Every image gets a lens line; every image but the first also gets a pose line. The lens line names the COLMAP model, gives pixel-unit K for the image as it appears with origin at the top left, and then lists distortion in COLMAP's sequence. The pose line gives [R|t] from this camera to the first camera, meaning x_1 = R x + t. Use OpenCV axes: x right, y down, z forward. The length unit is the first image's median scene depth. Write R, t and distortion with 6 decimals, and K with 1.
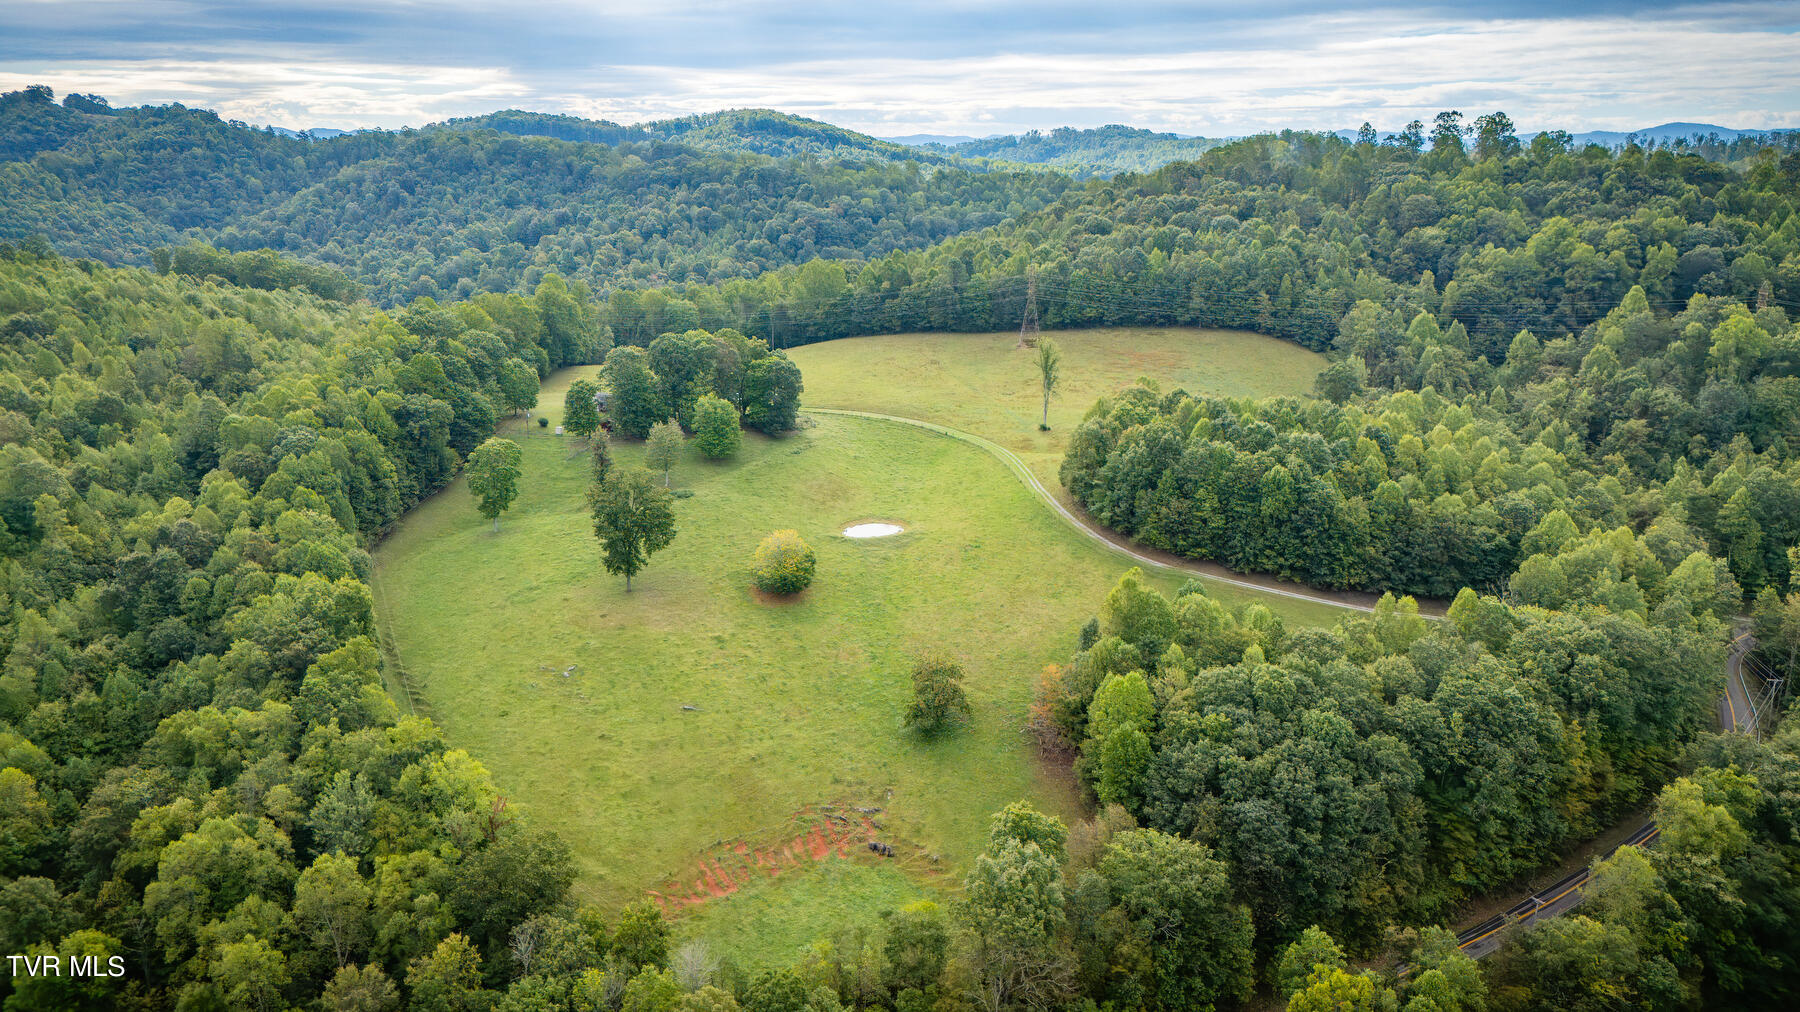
lens RADIAL K [[1321.4, 0, 900.0], [0, 1321.4, 506.0], [0, 0, 1]] dist [0.103517, -0.136534]
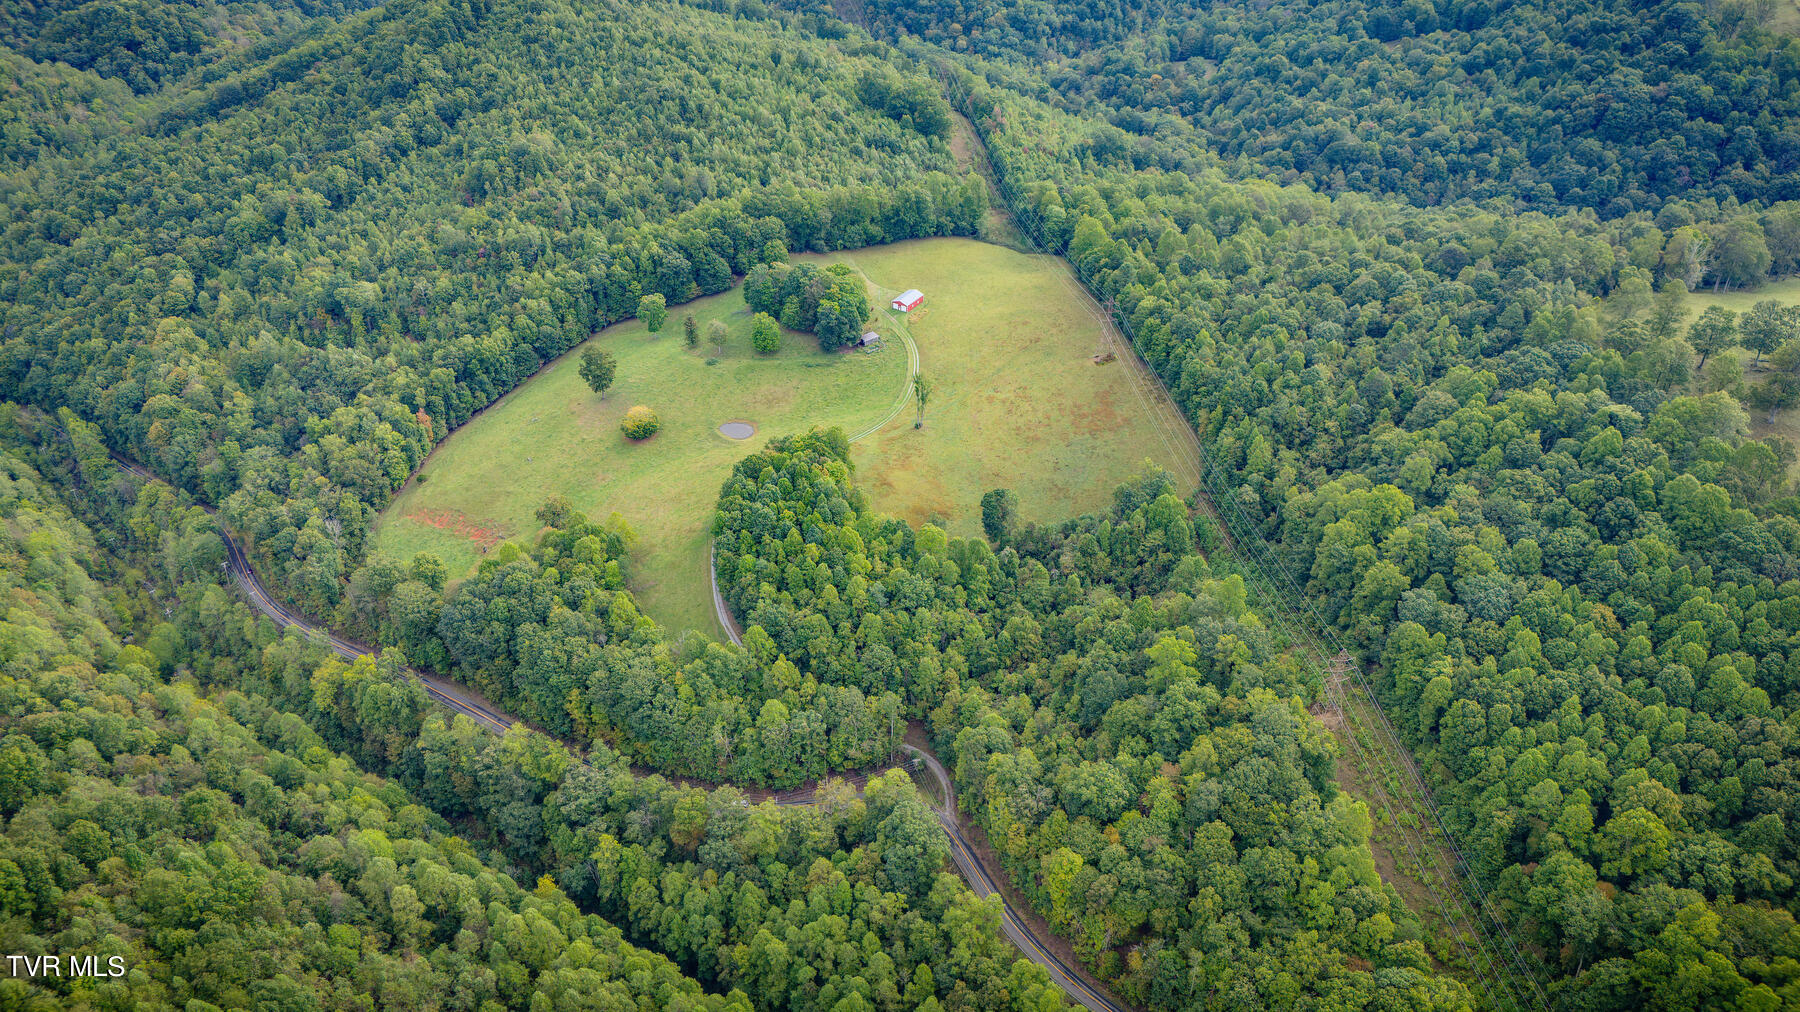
lens RADIAL K [[1321.4, 0, 900.0], [0, 1321.4, 506.0], [0, 0, 1]] dist [0.103517, -0.136534]
pose [[0.435319, 0.522974, -0.732800, 1.537167], [-0.237937, 0.851863, 0.466599, -0.834638], [0.868265, -0.028759, 0.495267, 0.366544]]
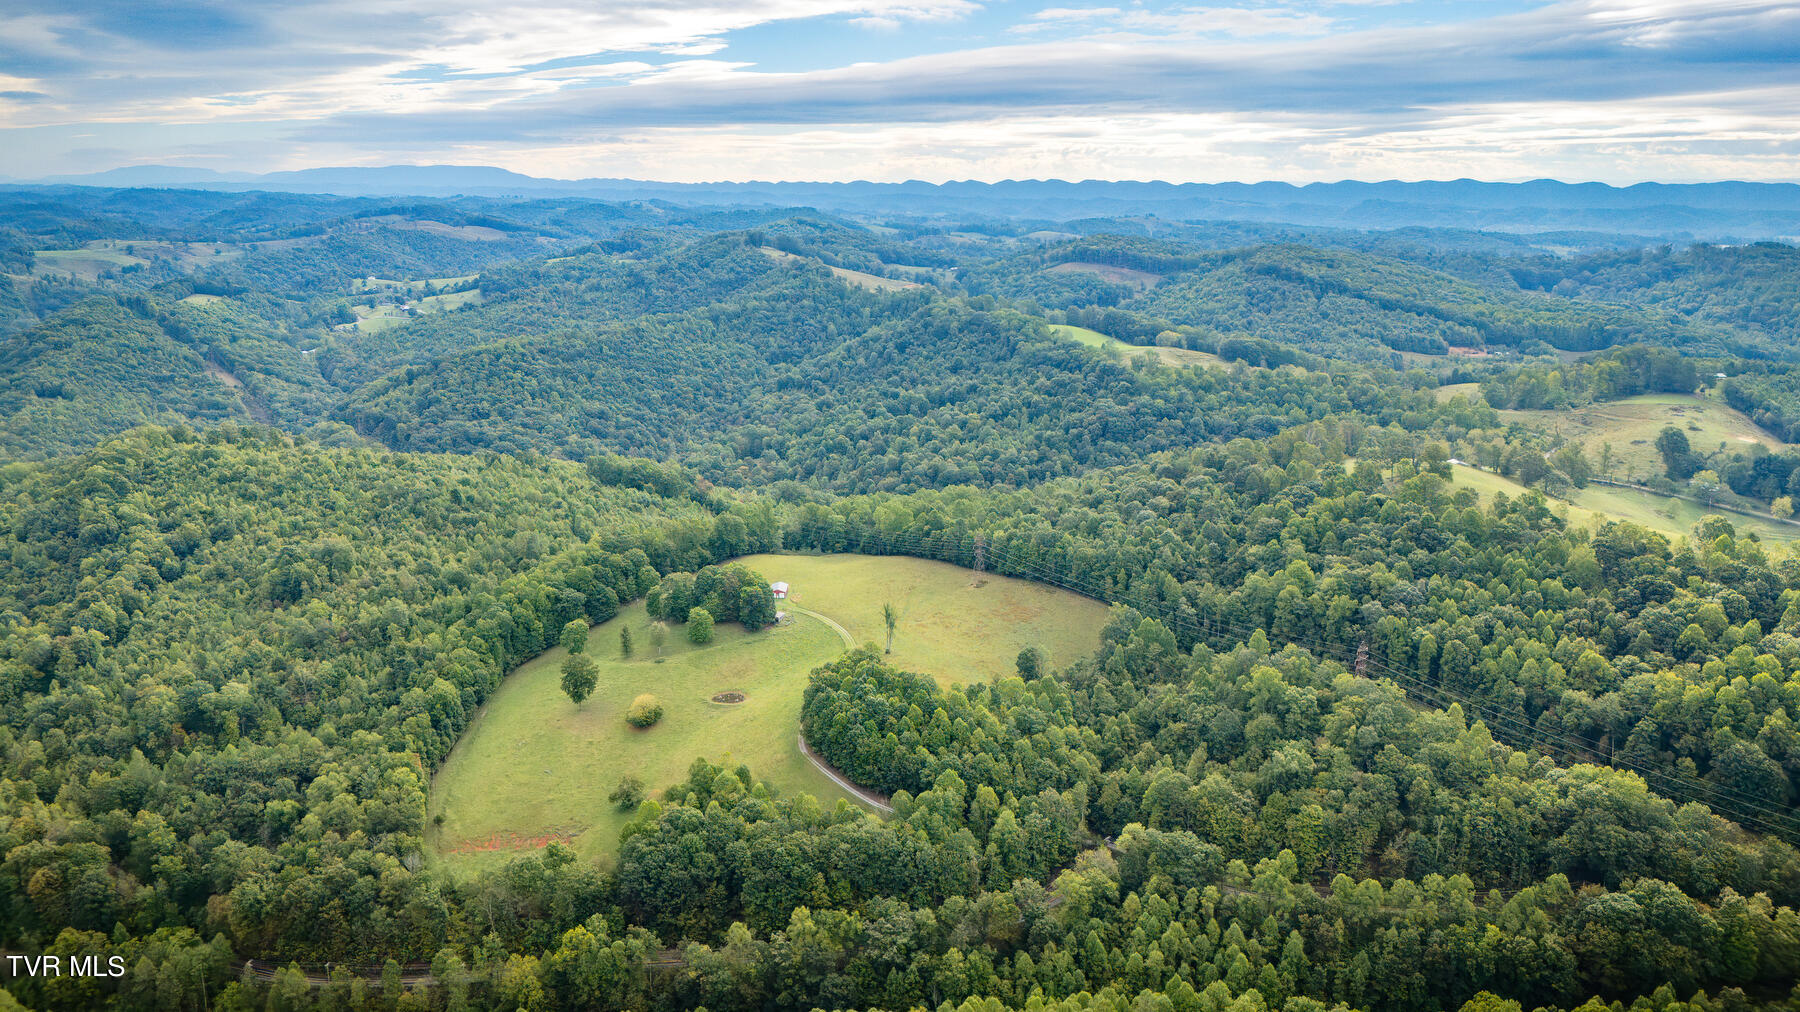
lens RADIAL K [[1321.4, 0, 900.0], [0, 1321.4, 506.0], [0, 0, 1]] dist [0.103517, -0.136534]
pose [[0.850581, 0.125915, -0.510546, 1.237307], [-0.137285, 0.990410, 0.015544, -0.351143], [0.507606, 0.056869, 0.859710, -0.566494]]
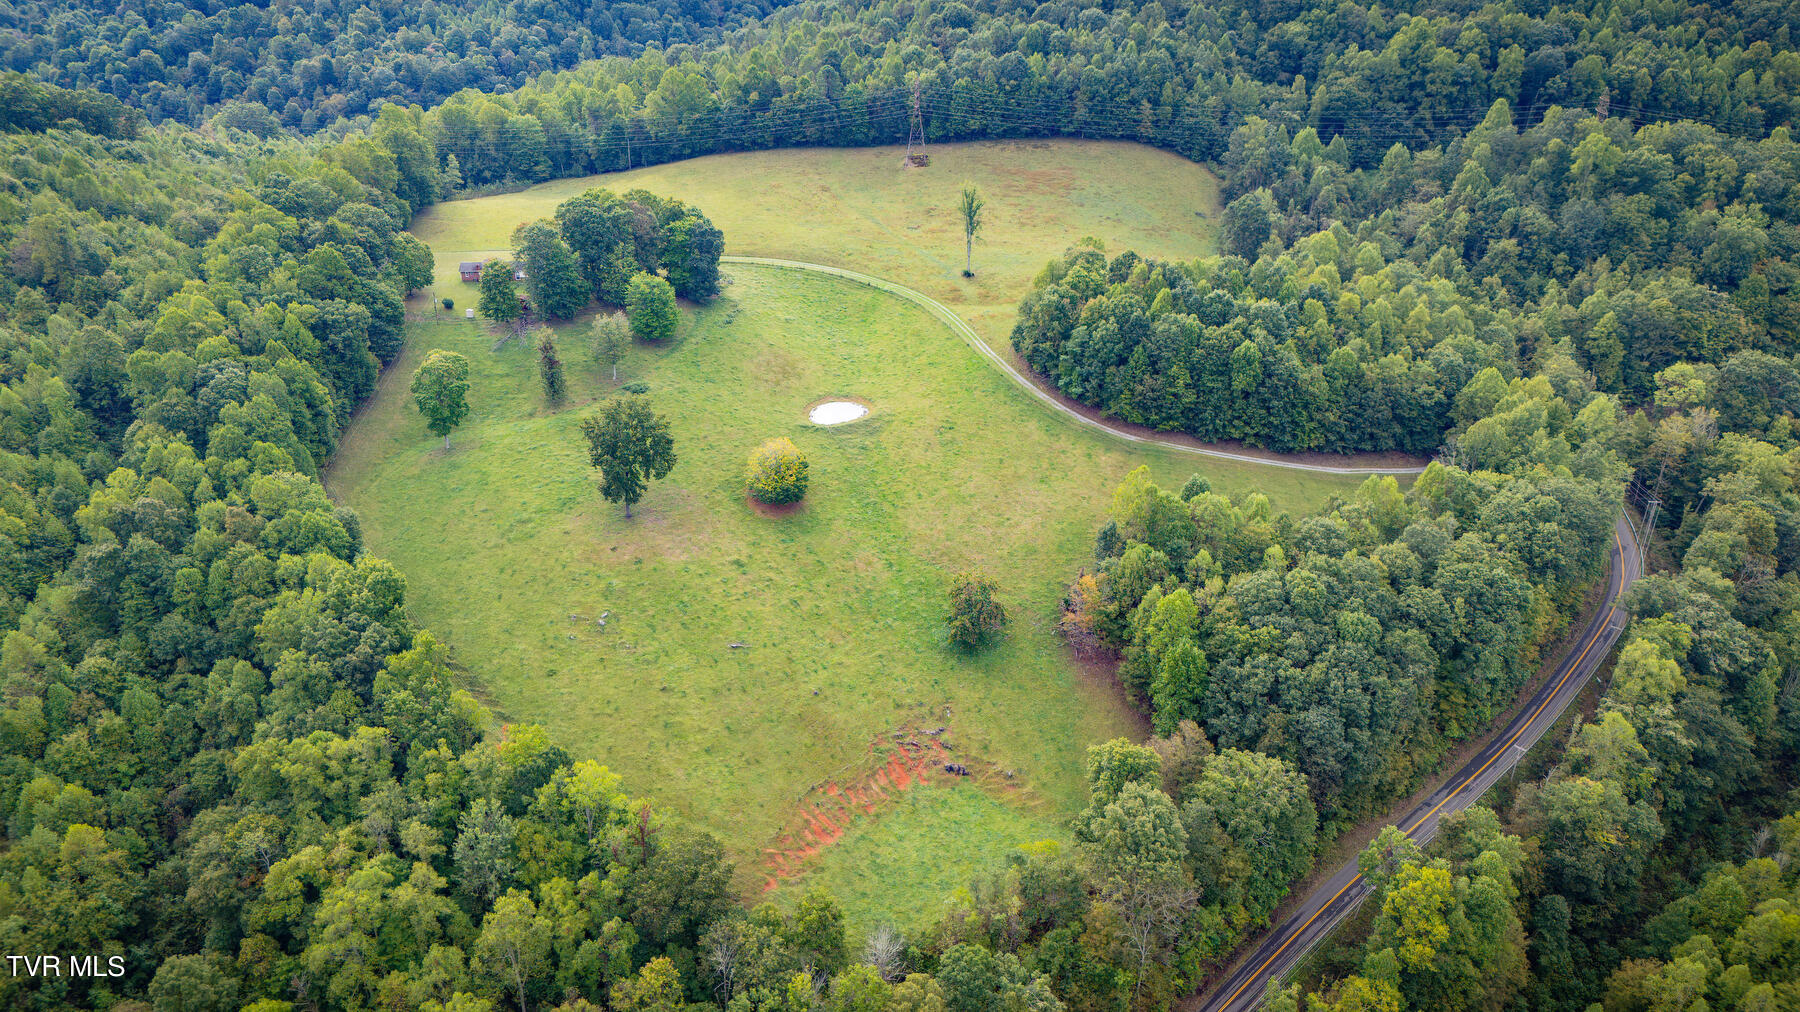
lens RADIAL K [[1321.4, 0, 900.0], [0, 1321.4, 506.0], [0, 0, 1]] dist [0.103517, -0.136534]
pose [[0.978316, -0.092865, 0.185131, -0.184664], [0.050644, 0.973972, 0.220939, -0.145679], [-0.200830, -0.206773, 0.957555, 0.024614]]
